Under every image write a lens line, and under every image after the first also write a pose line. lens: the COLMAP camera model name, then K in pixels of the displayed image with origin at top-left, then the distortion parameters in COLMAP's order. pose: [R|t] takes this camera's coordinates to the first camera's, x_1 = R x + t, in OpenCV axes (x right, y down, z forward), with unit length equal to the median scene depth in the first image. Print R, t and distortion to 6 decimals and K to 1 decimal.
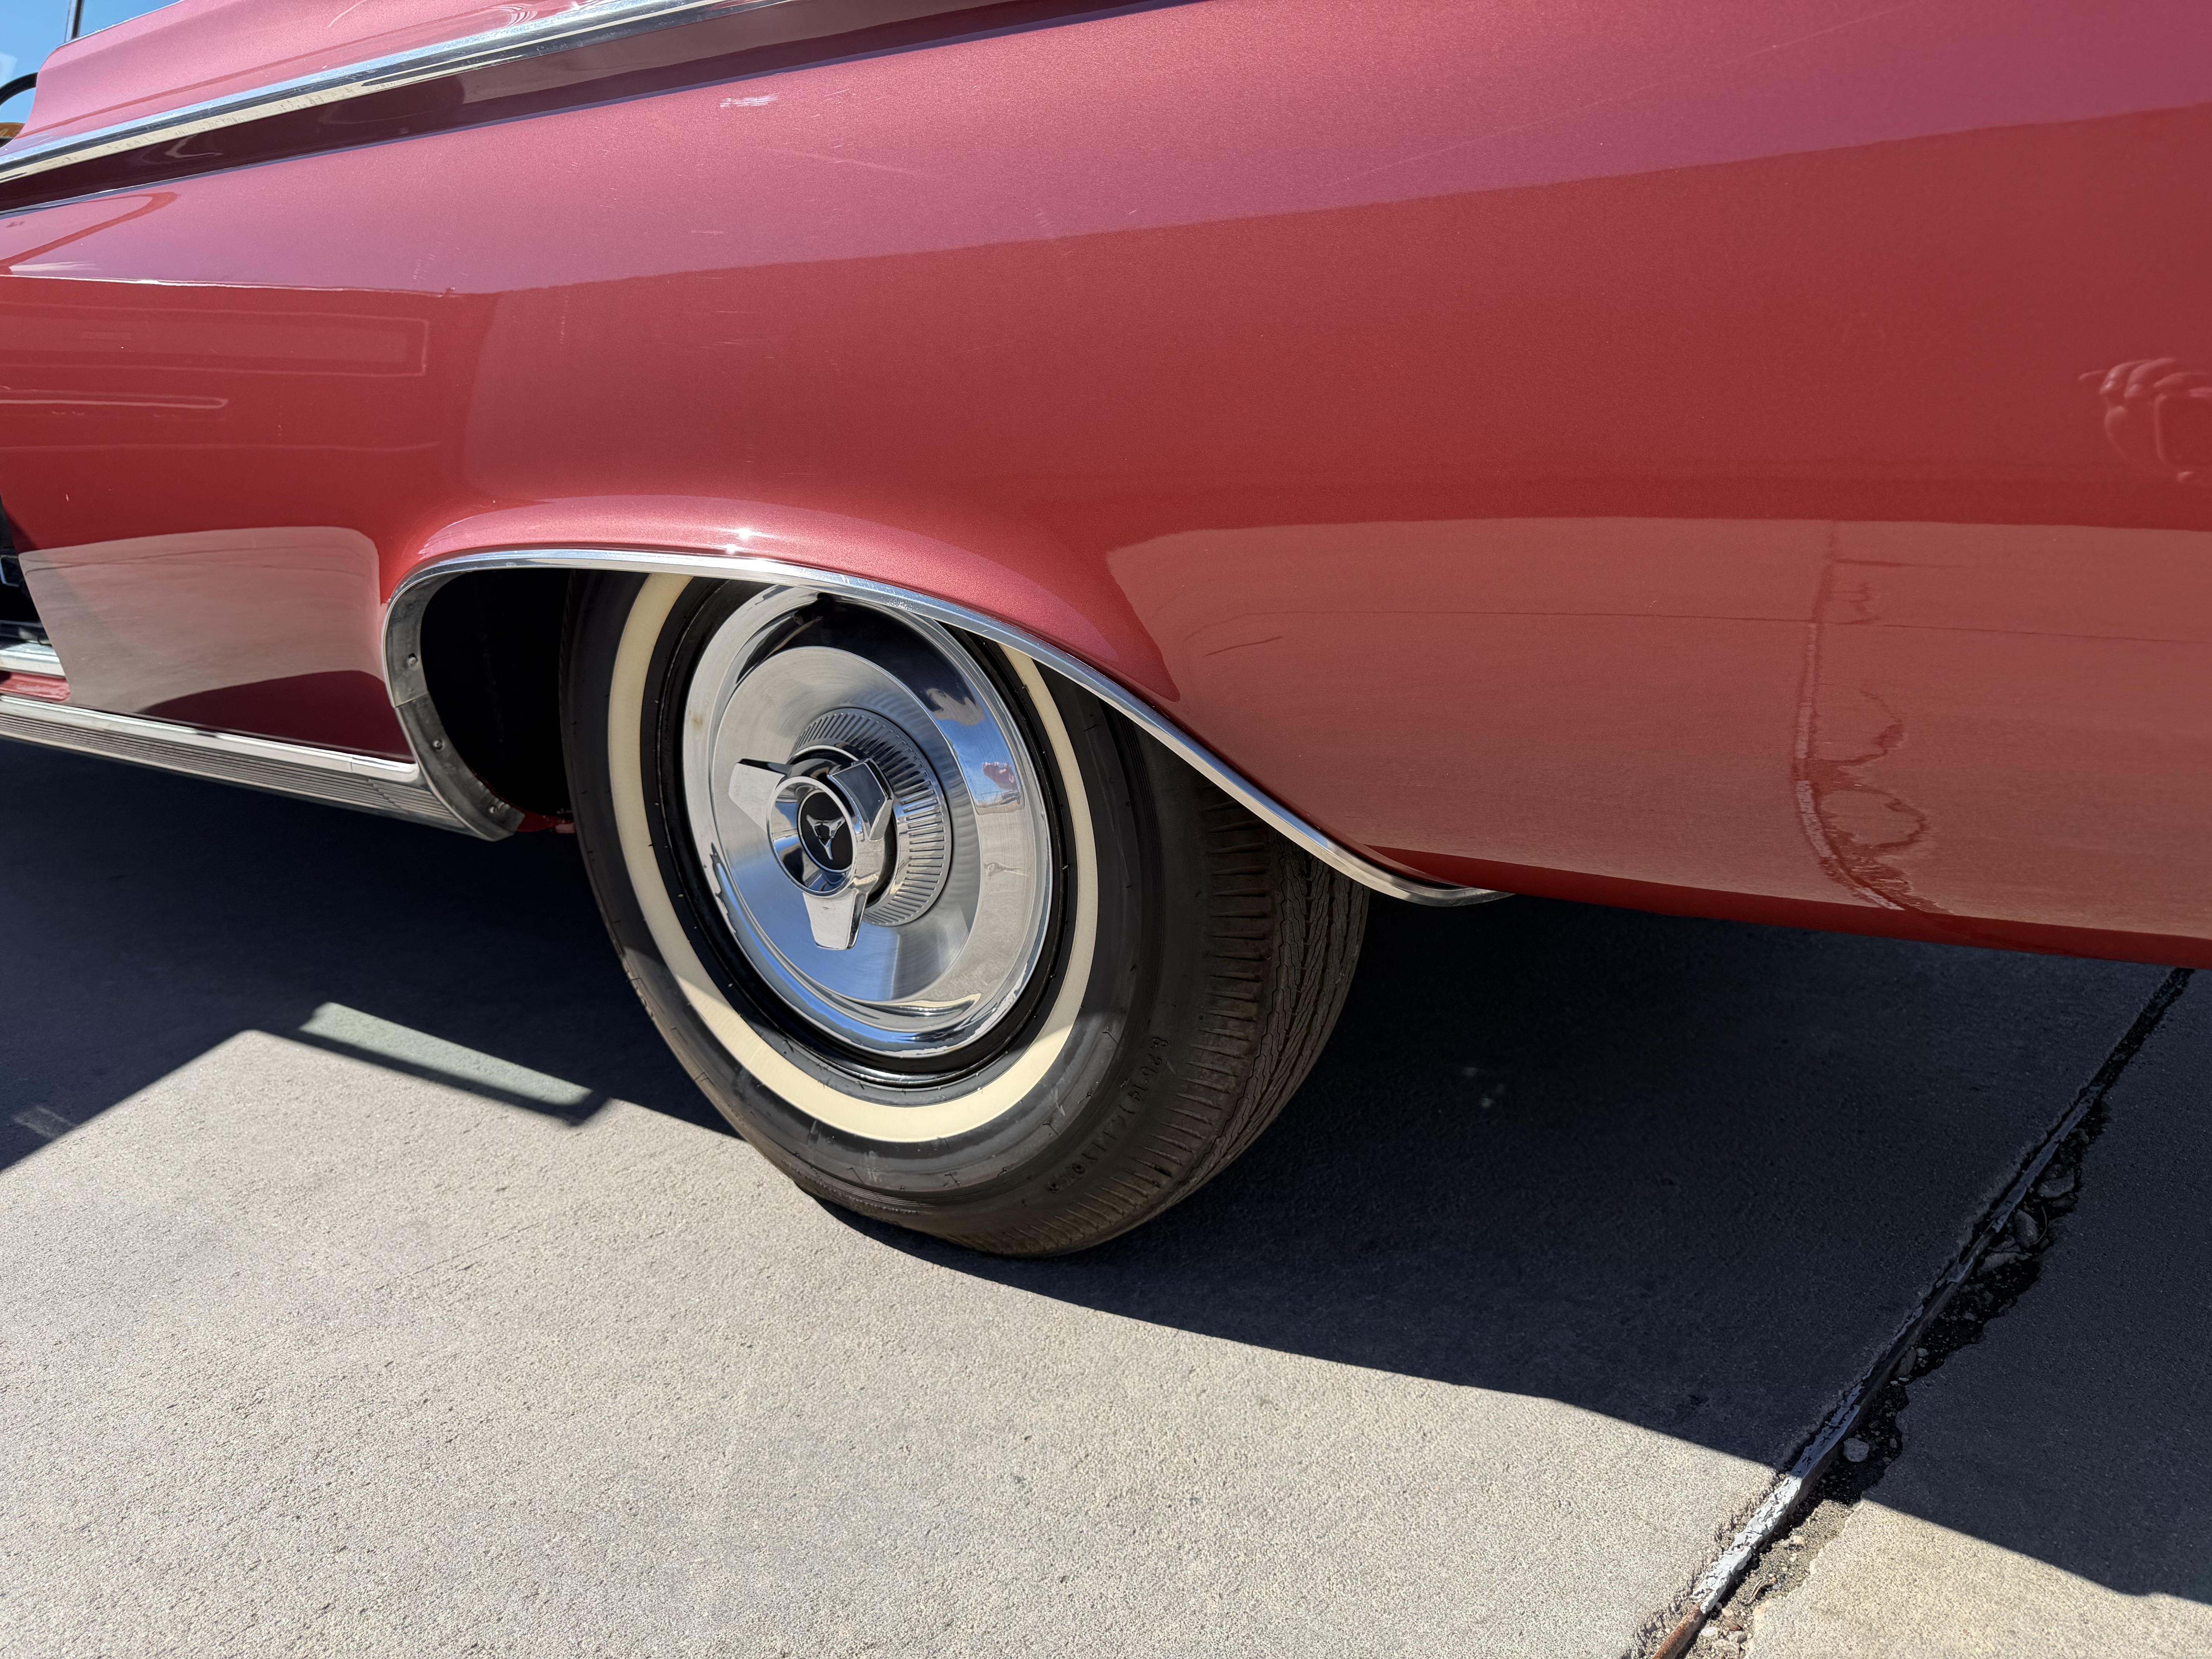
lens RADIAL K [[1594.6, 0, 1101.7], [0, 1594.6, 823.7], [0, 0, 1]] dist [0.002854, -0.012485]
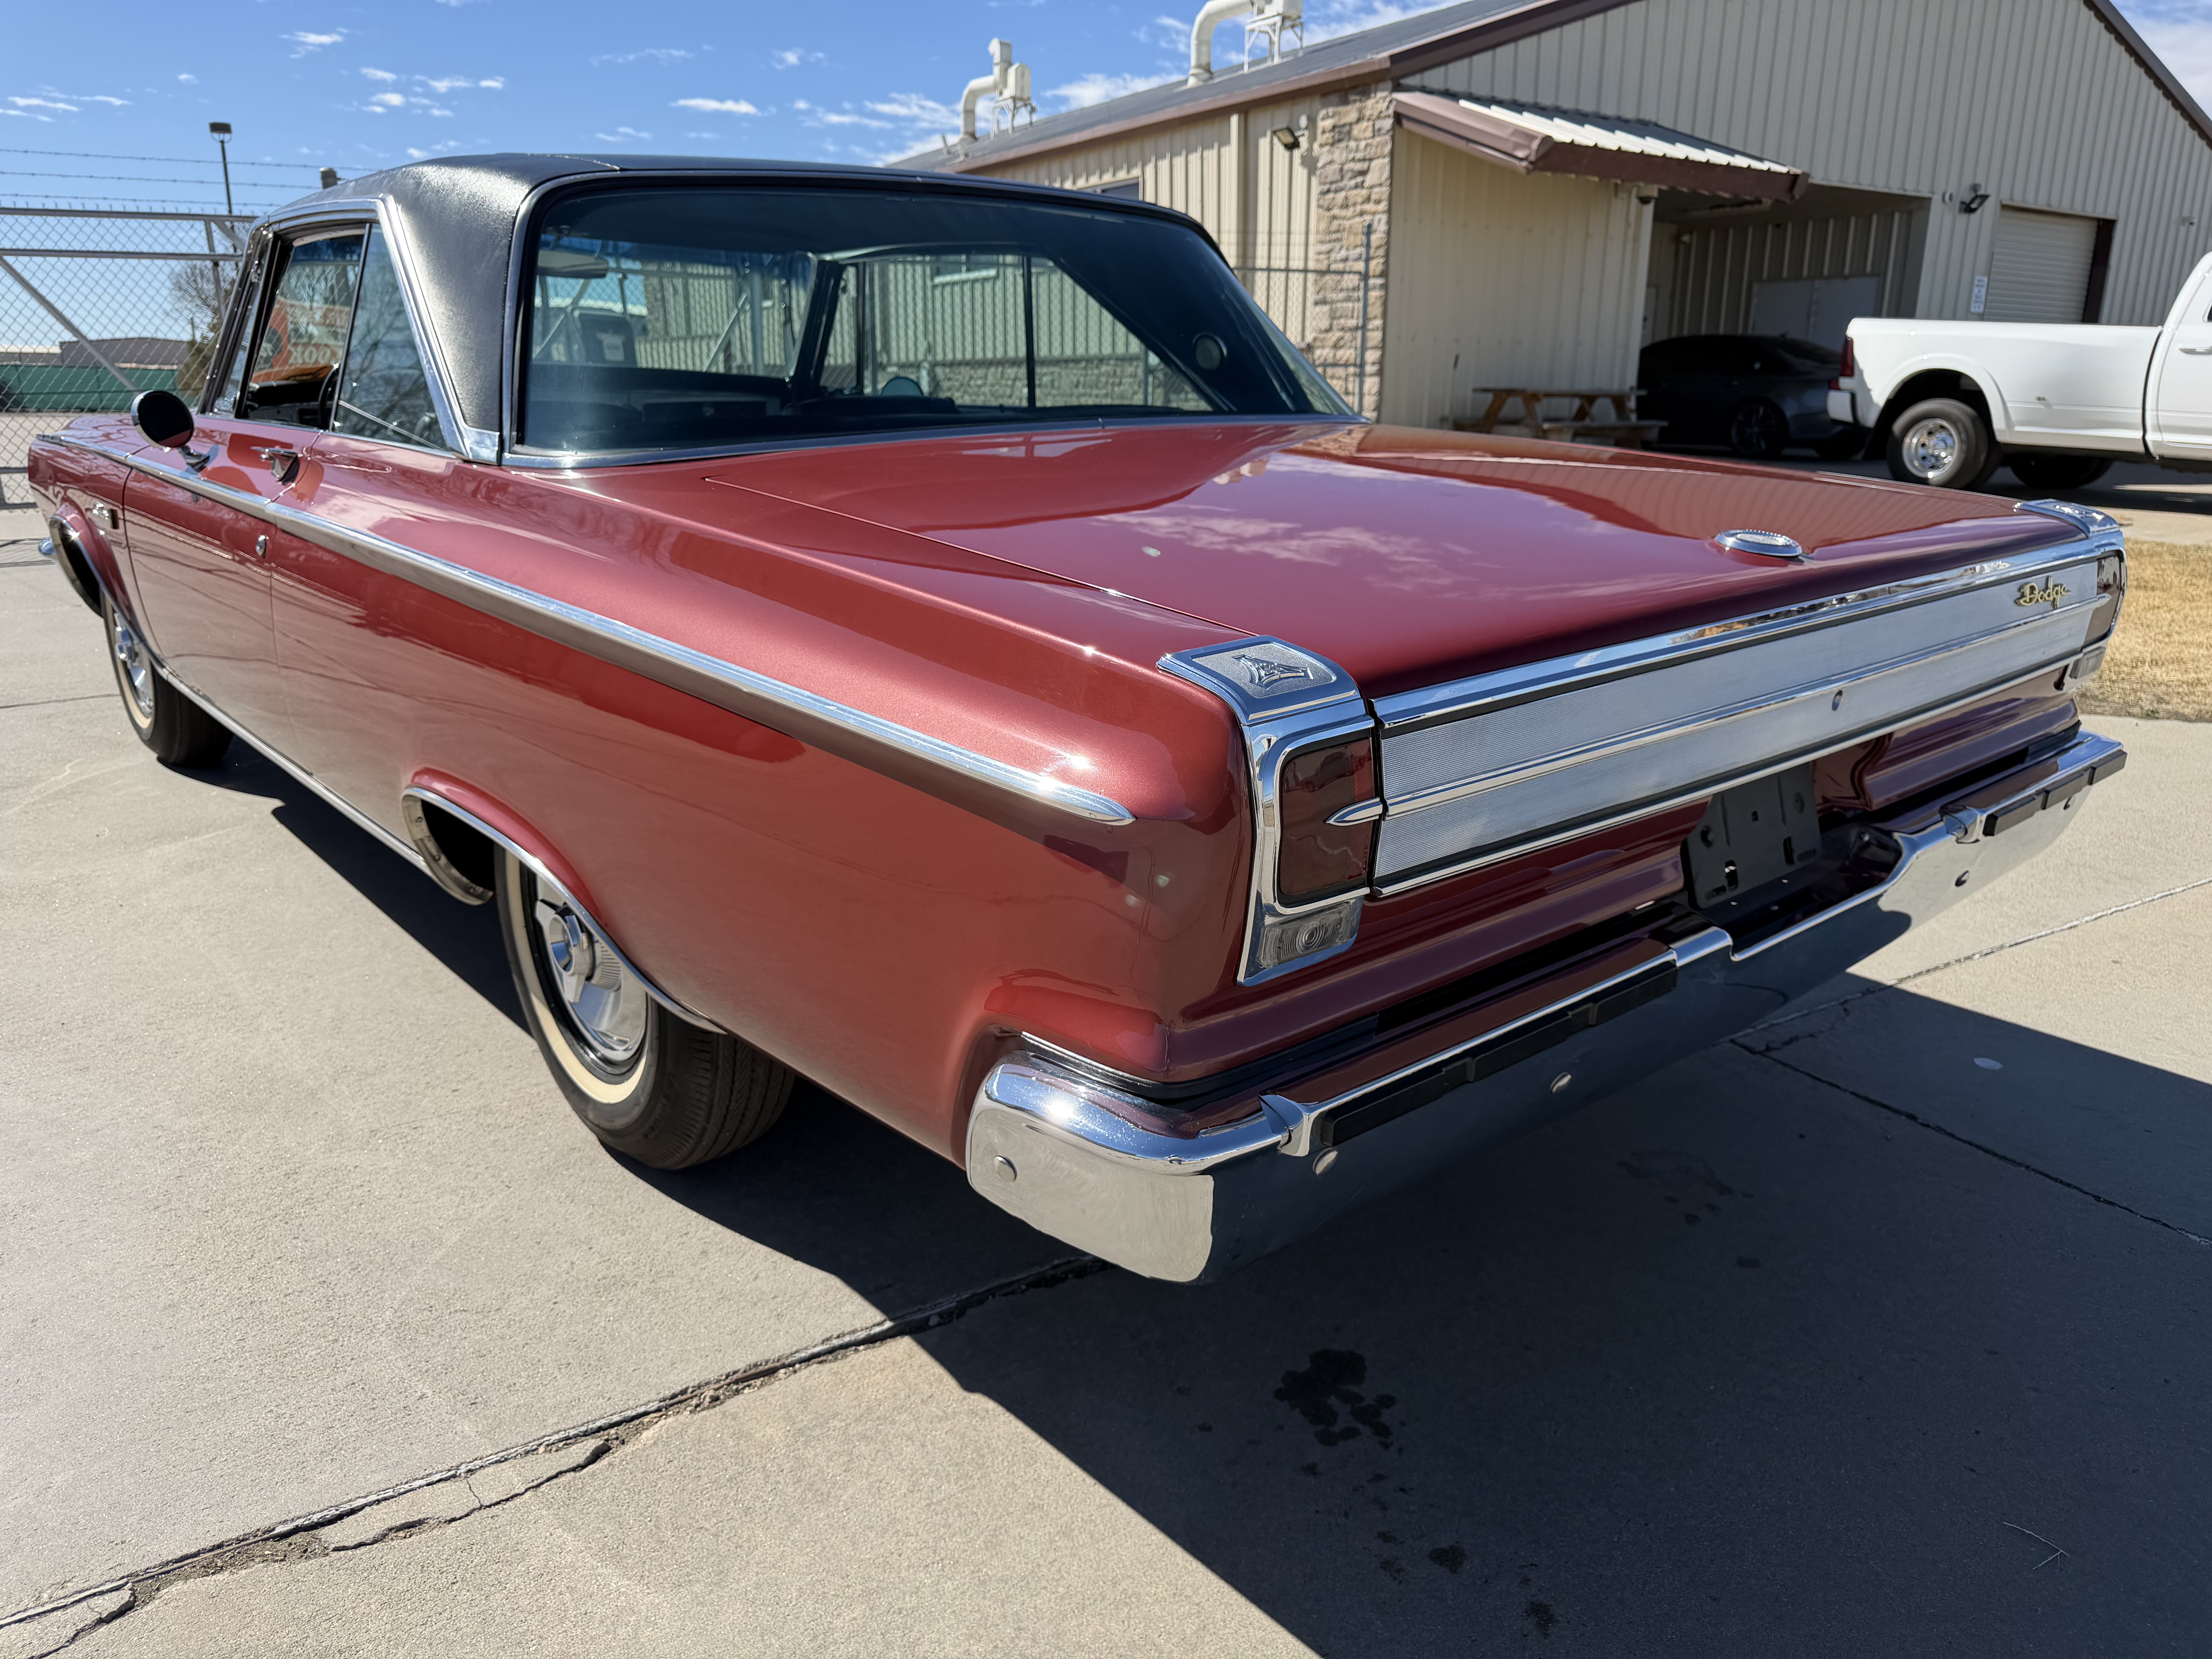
lens RADIAL K [[1594.6, 0, 1085.8], [0, 1594.6, 819.1], [0, 0, 1]] dist [0.002854, -0.012485]
pose [[0.969139, 0.113793, -0.218678, 0.982258], [-0.105980, 0.993249, 0.047170, -0.352063], [0.222570, -0.022539, 0.974656, -0.915854]]
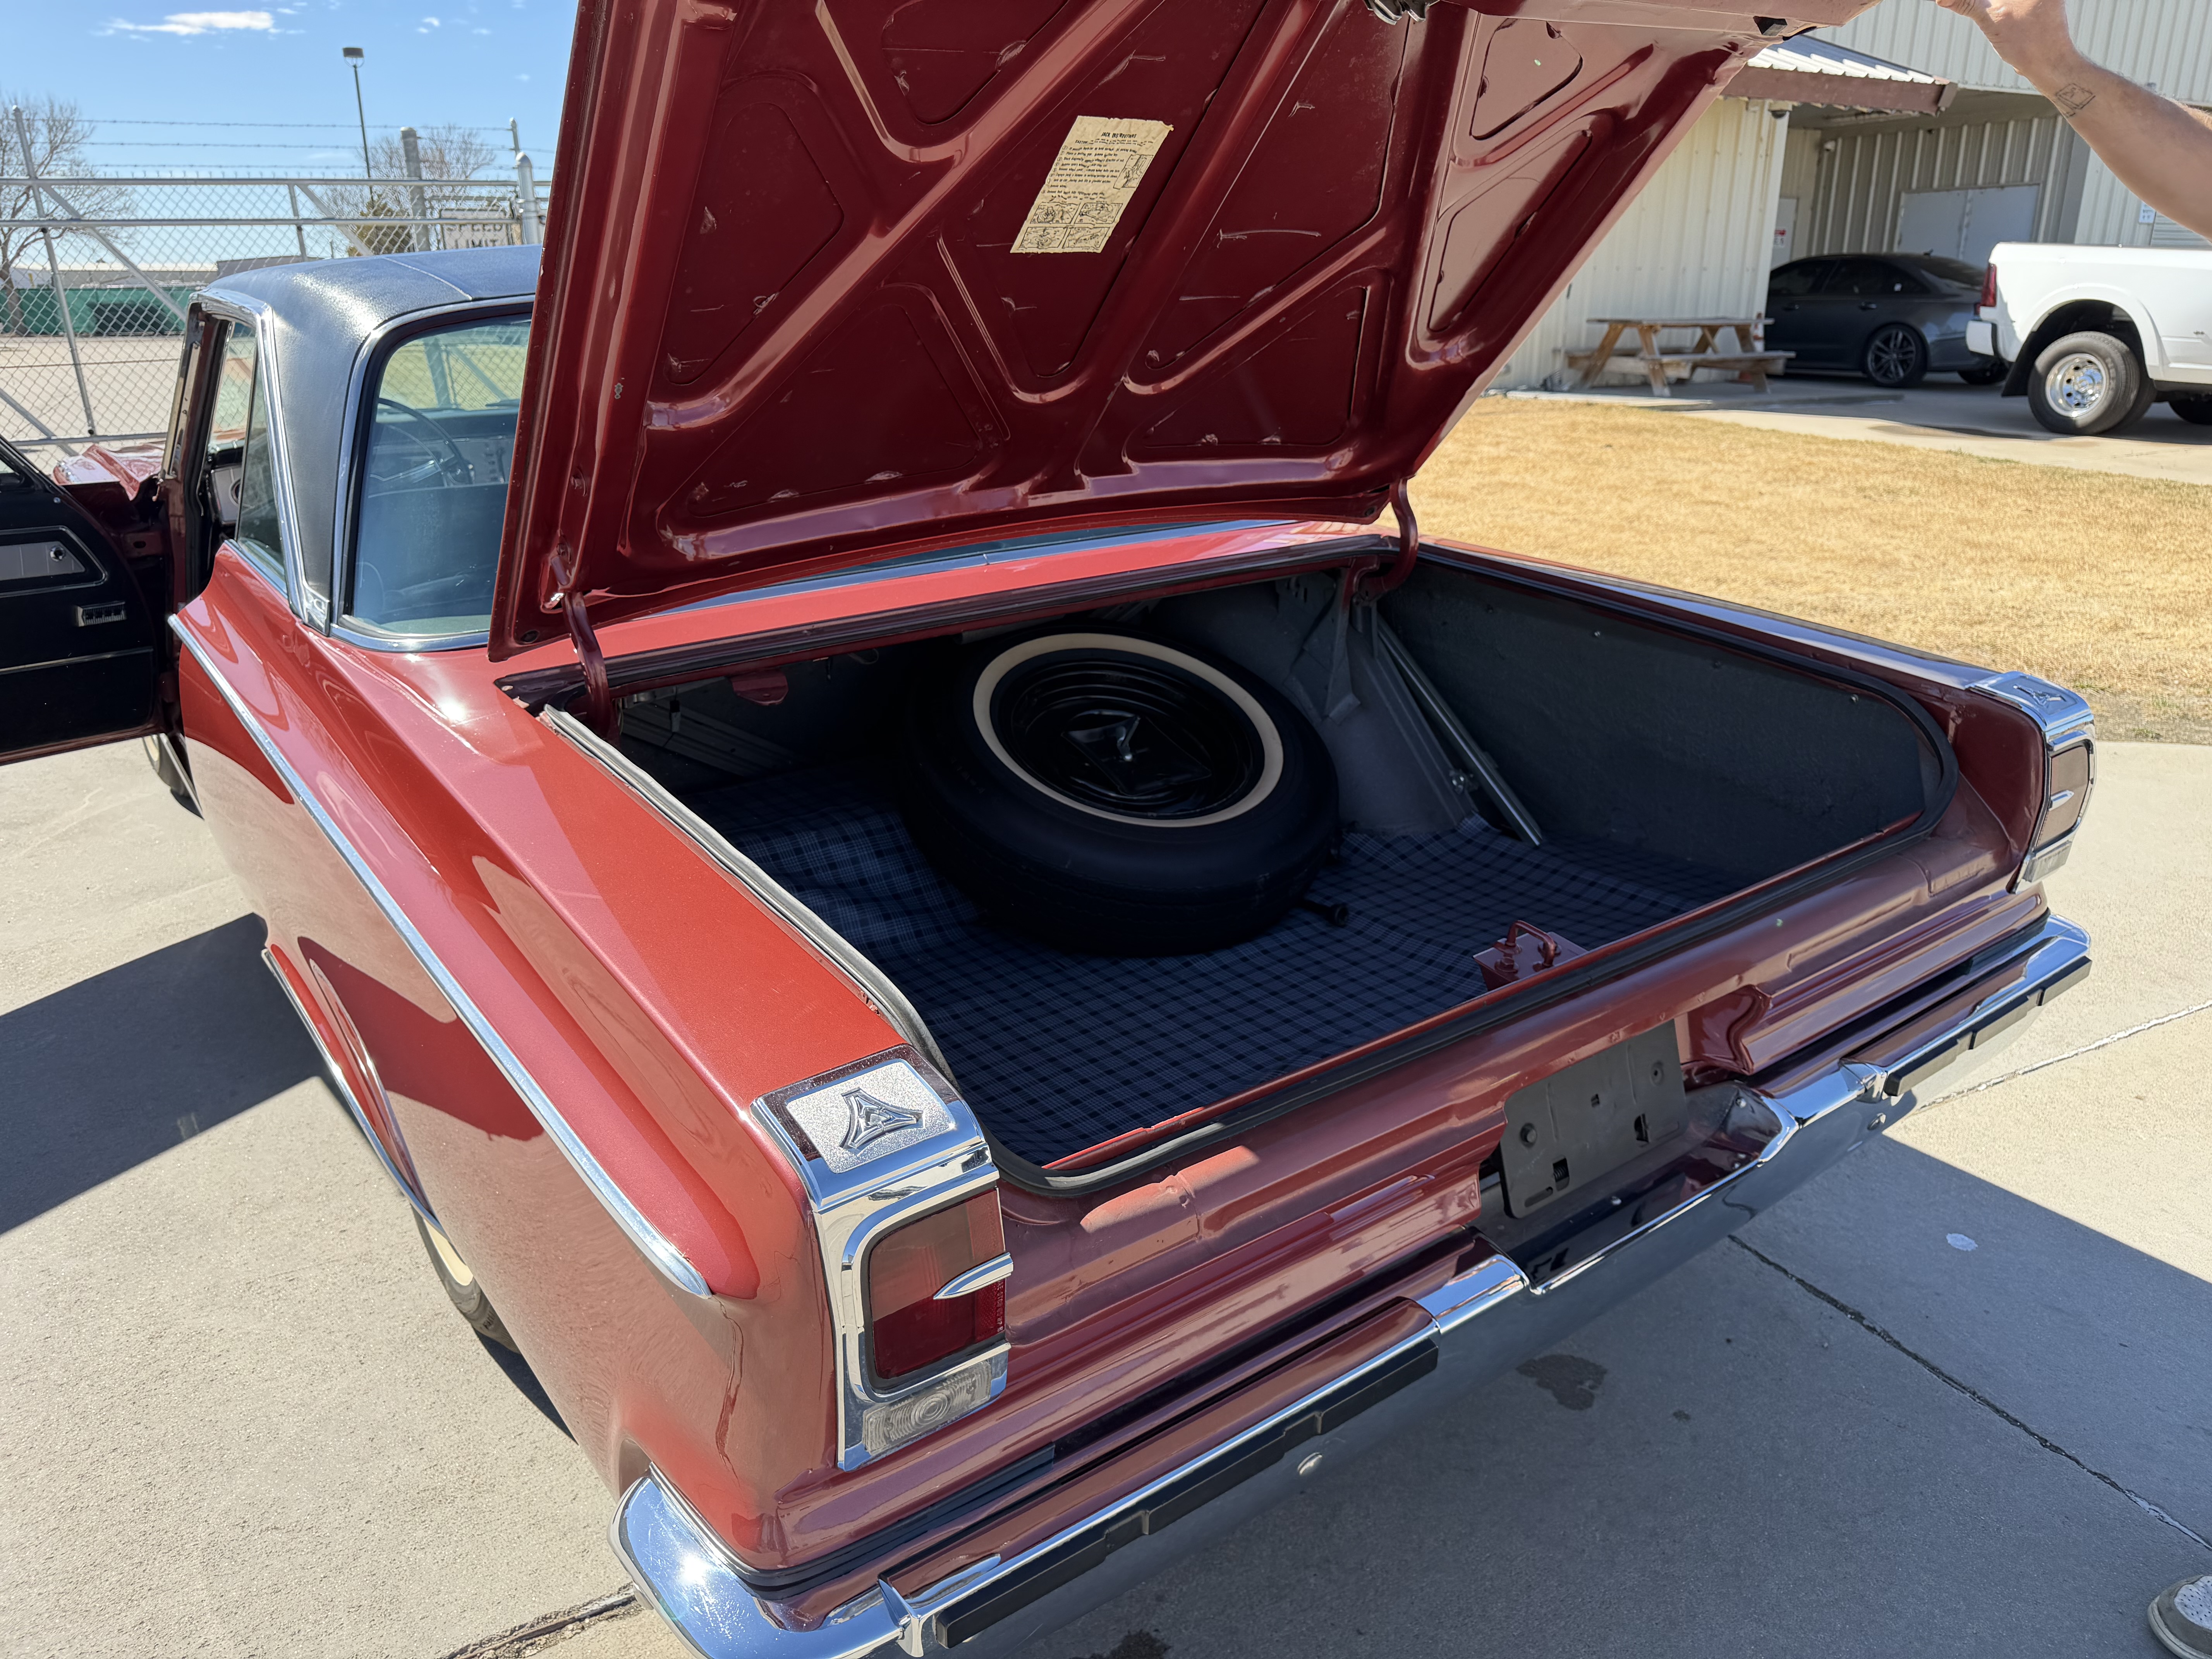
lens RADIAL K [[1594.6, 0, 1098.9], [0, 1594.6, 799.7], [0, 0, 1]] dist [0.002854, -0.012485]
pose [[0.949449, 0.132756, -0.284468, 1.280590], [-0.107998, 0.988998, 0.101091, -0.788729], [0.294759, -0.065258, 0.953341, -0.643710]]
